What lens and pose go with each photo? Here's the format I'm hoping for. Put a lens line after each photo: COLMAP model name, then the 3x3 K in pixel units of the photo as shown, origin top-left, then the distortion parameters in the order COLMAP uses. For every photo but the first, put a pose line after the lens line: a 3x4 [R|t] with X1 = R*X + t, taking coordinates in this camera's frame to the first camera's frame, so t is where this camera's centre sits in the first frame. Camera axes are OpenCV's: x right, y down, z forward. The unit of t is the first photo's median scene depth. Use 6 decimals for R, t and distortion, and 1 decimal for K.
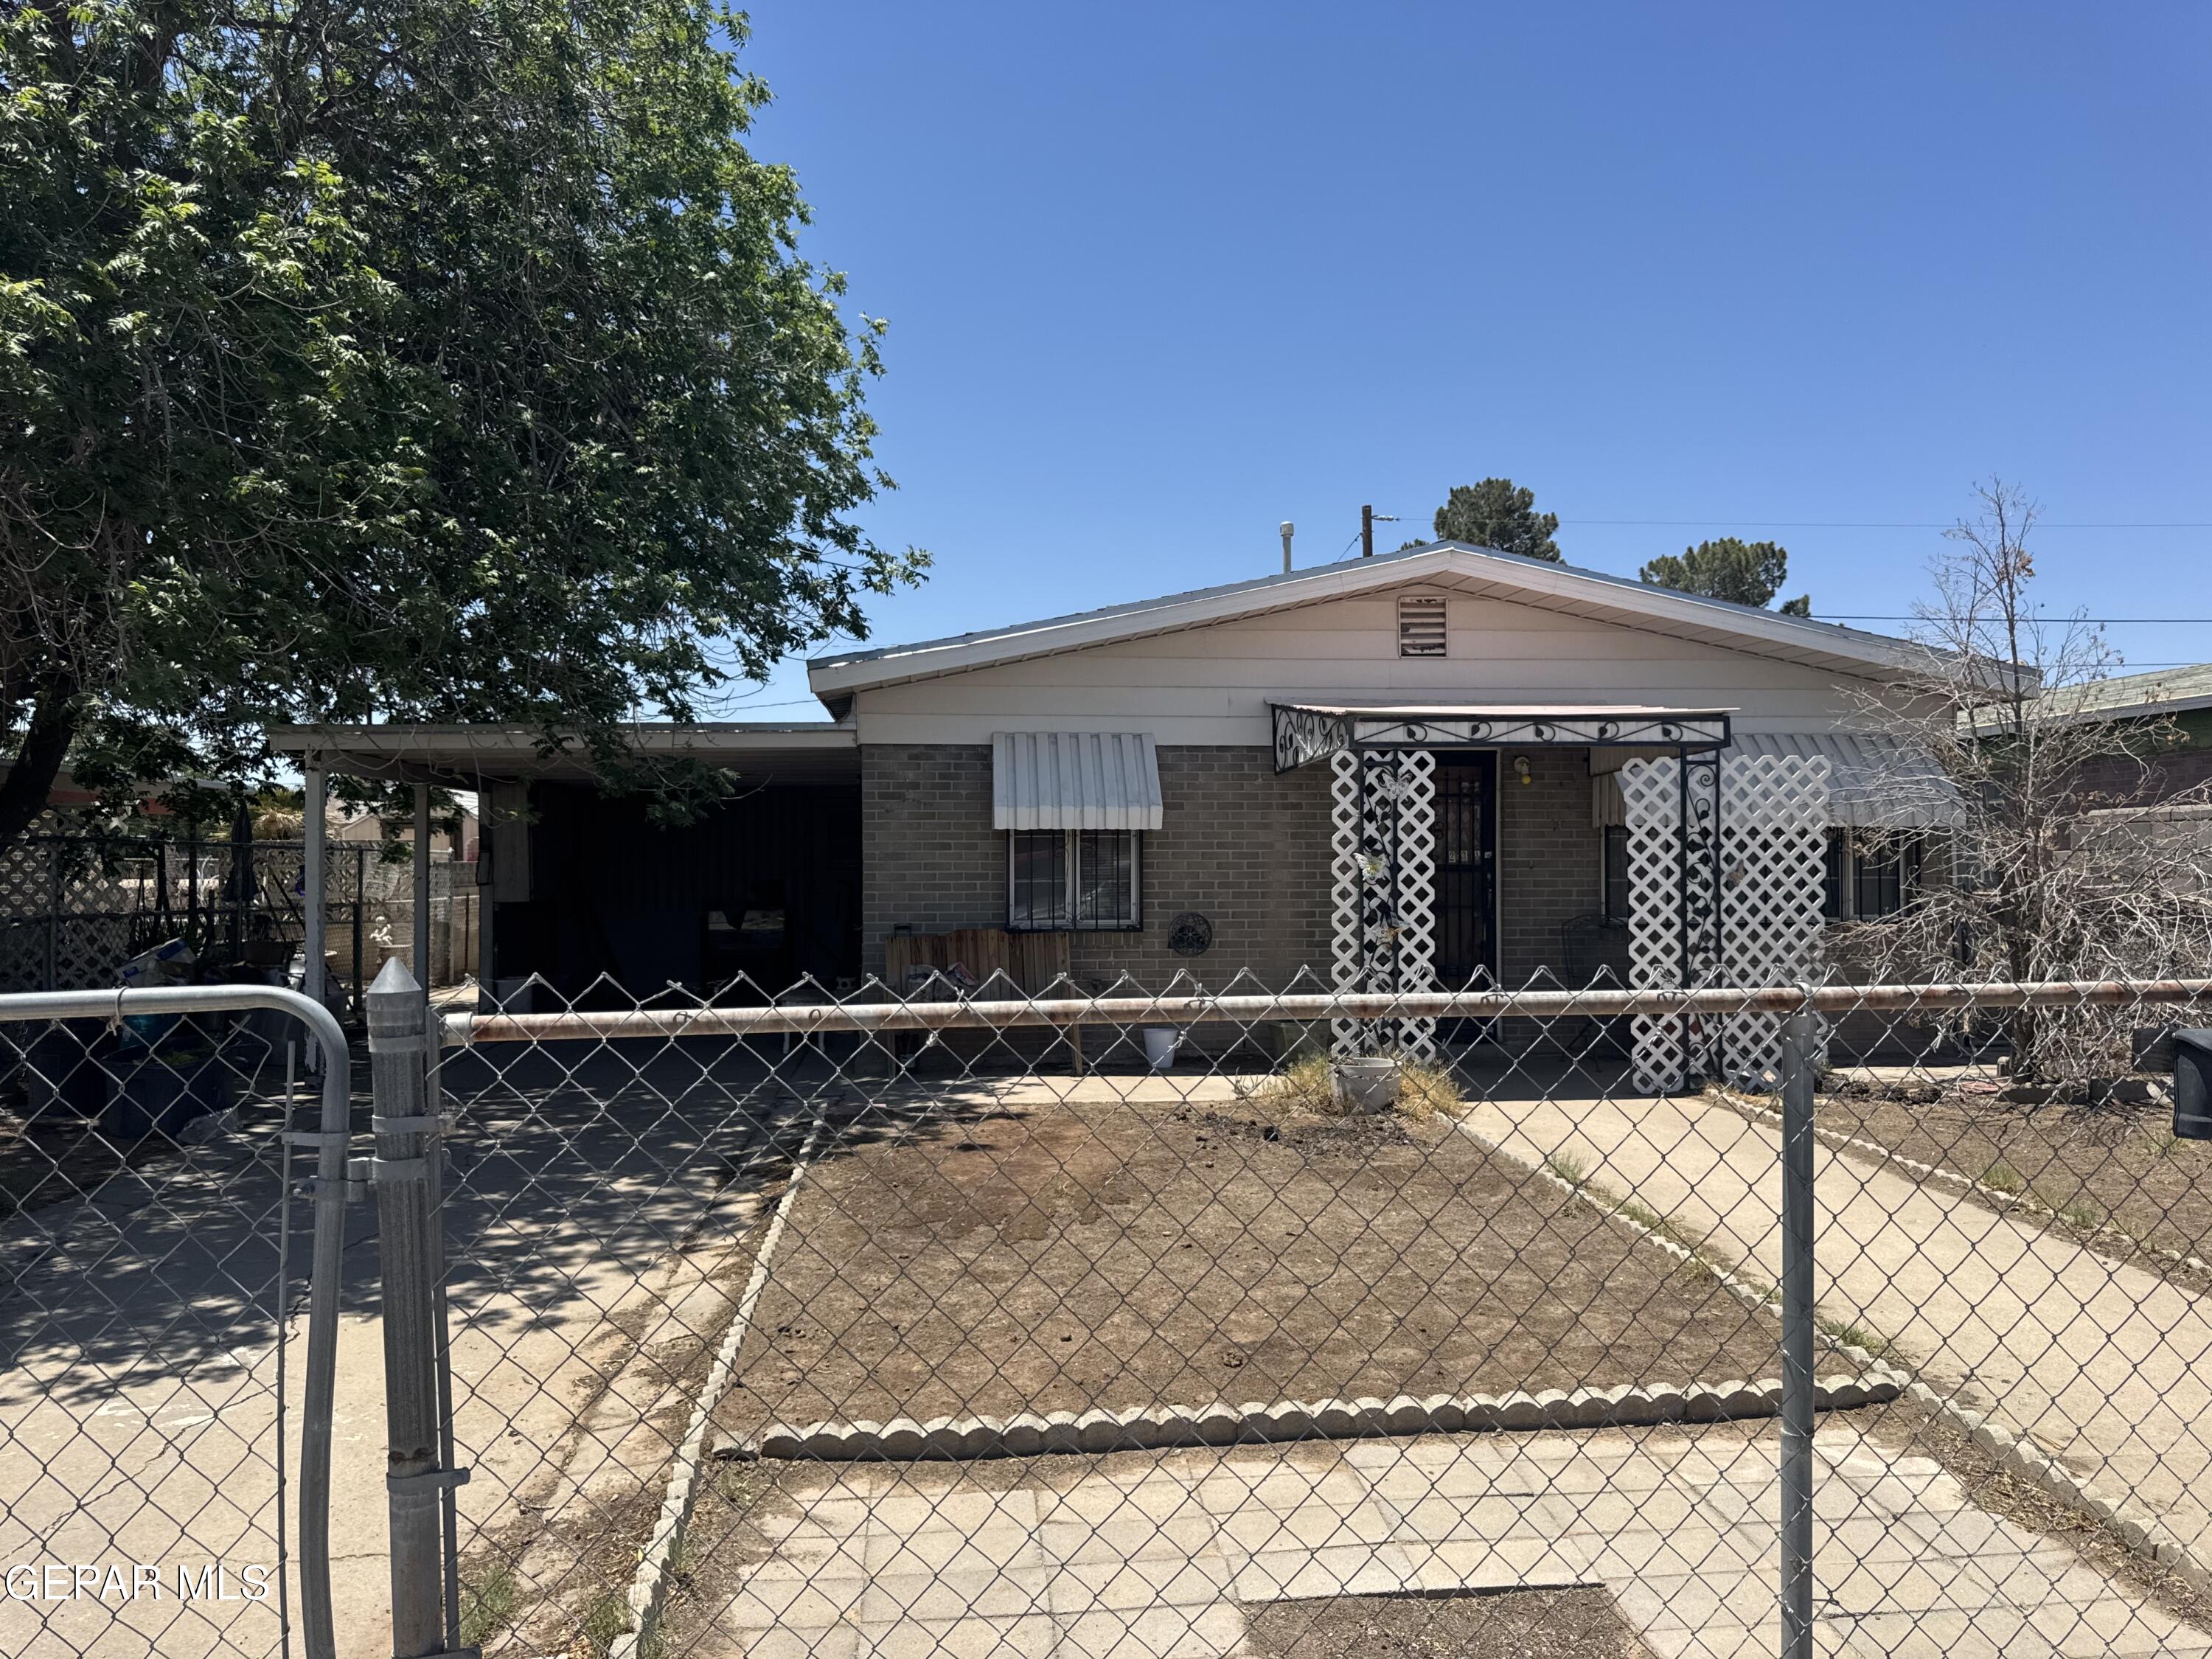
lens RADIAL K [[1568.2, 0, 1114.9], [0, 1568.2, 828.7], [0, 0, 1]] dist [0.103444, -0.130873]
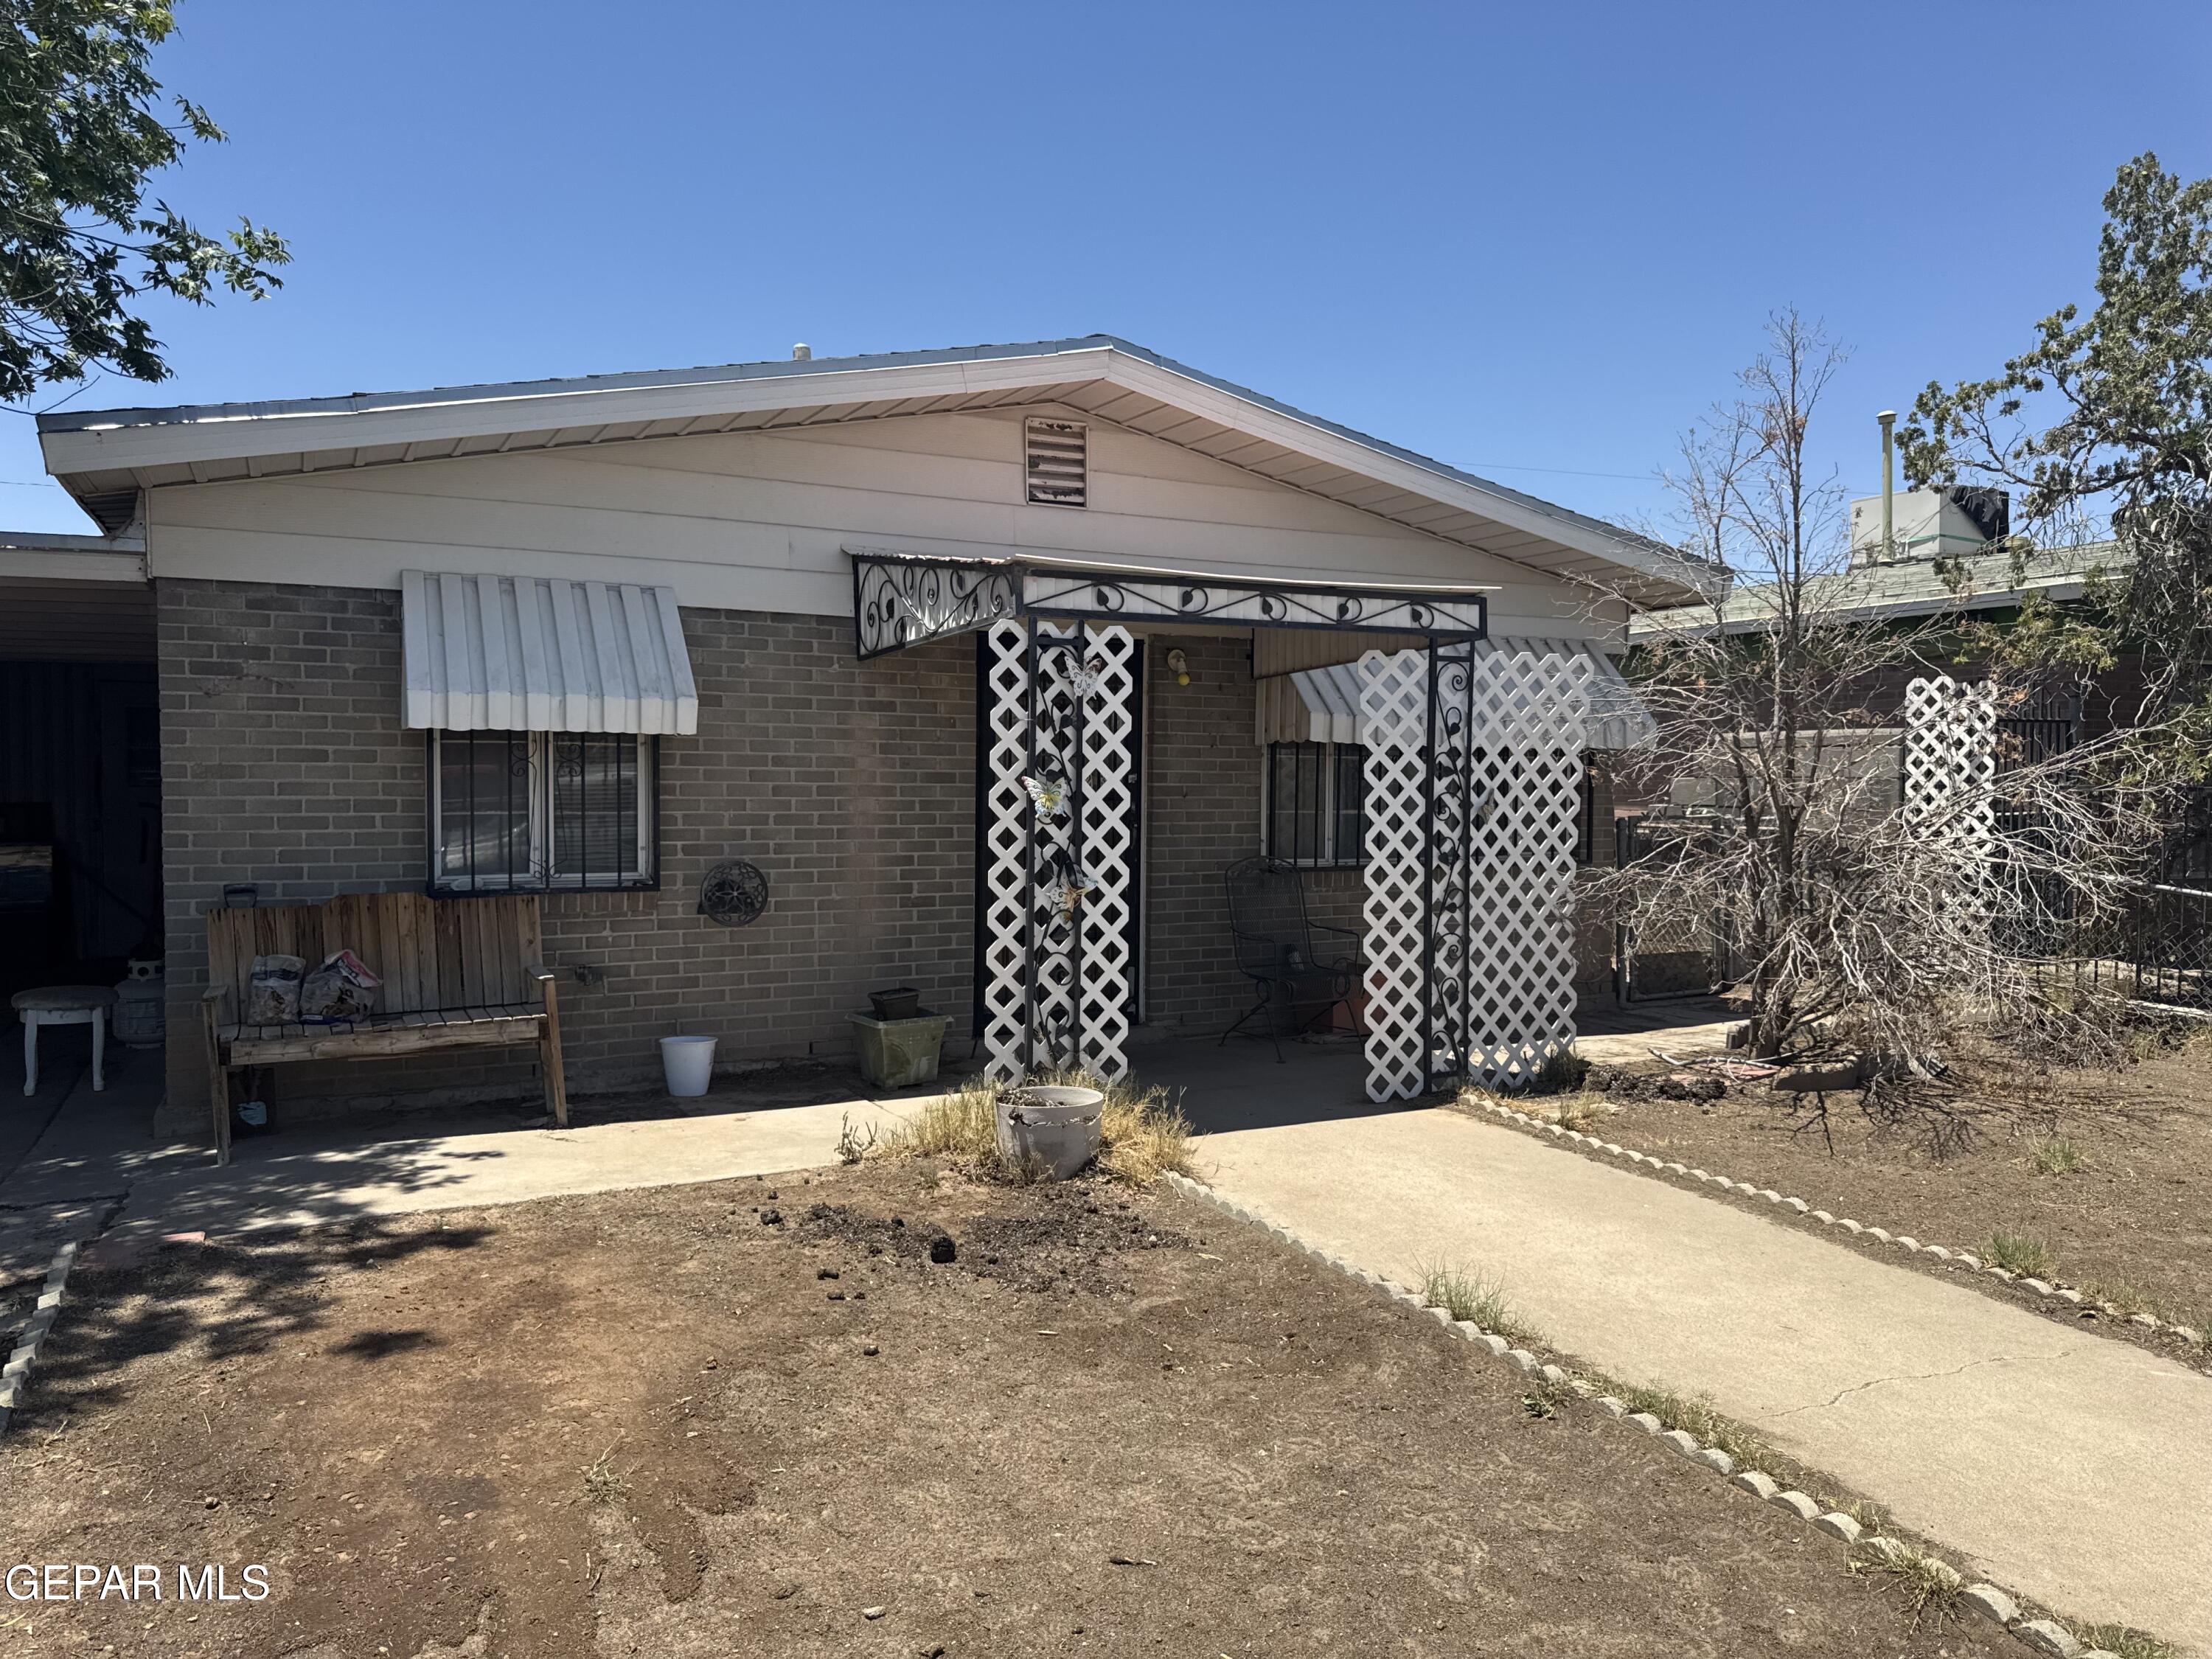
lens RADIAL K [[1568.2, 0, 1114.9], [0, 1568.2, 828.7], [0, 0, 1]] dist [0.103444, -0.130873]
pose [[0.935623, -0.001630, 0.352997, -0.042341], [-0.017506, 0.998545, 0.051012, 0.003142], [-0.352567, -0.053908, 0.934233, 0.357637]]
